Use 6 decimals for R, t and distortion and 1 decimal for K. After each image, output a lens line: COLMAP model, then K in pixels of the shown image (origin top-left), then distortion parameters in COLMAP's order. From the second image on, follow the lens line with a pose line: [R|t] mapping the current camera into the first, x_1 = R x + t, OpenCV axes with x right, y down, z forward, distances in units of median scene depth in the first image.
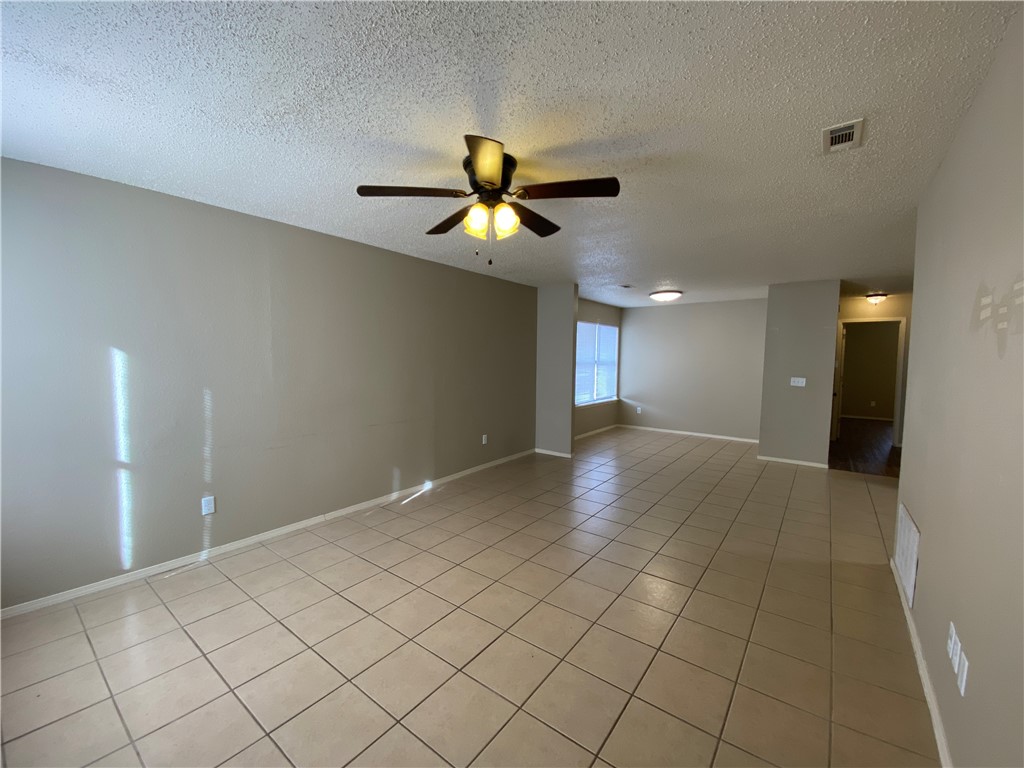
lens RADIAL K [[415.5, 0, 512.0], [0, 415.5, 384.0], [0, 0, 1]] dist [0.061180, -0.037858]
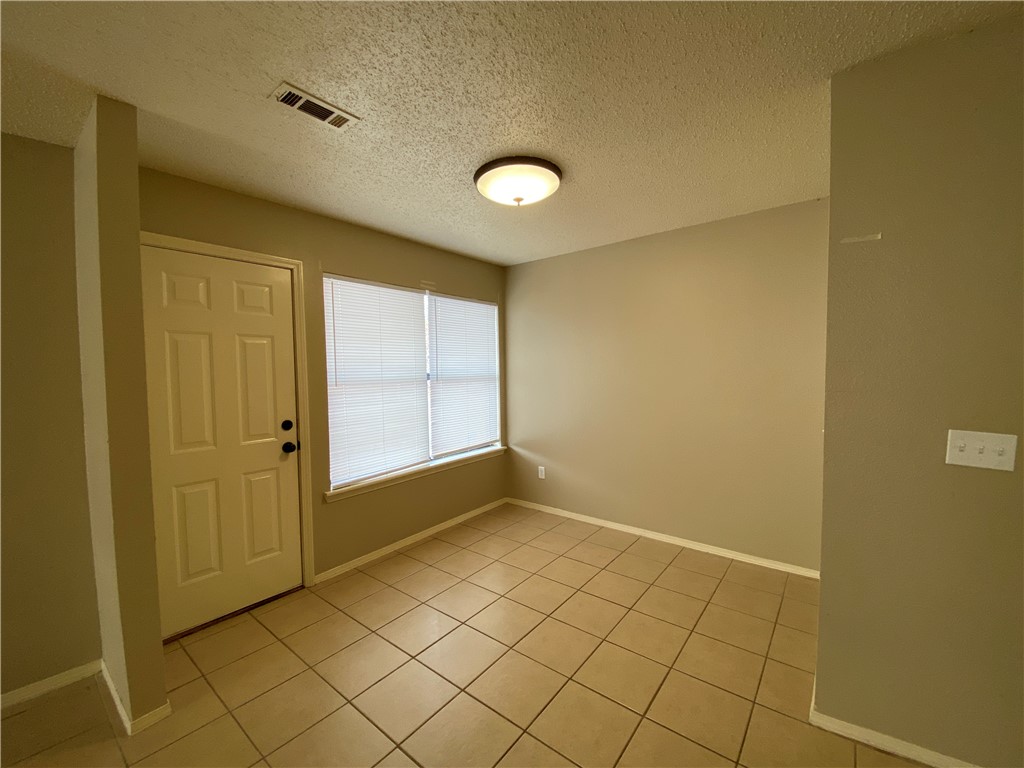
lens RADIAL K [[431.0, 0, 492.7], [0, 431.0, 394.3], [0, 0, 1]] dist [0.000352, -0.000054]
pose [[0.998567, -0.024938, -0.047355, 0.272989], [0.024922, 0.999689, -0.000922, -0.029032], [0.047363, -0.000260, 0.998878, 0.494249]]
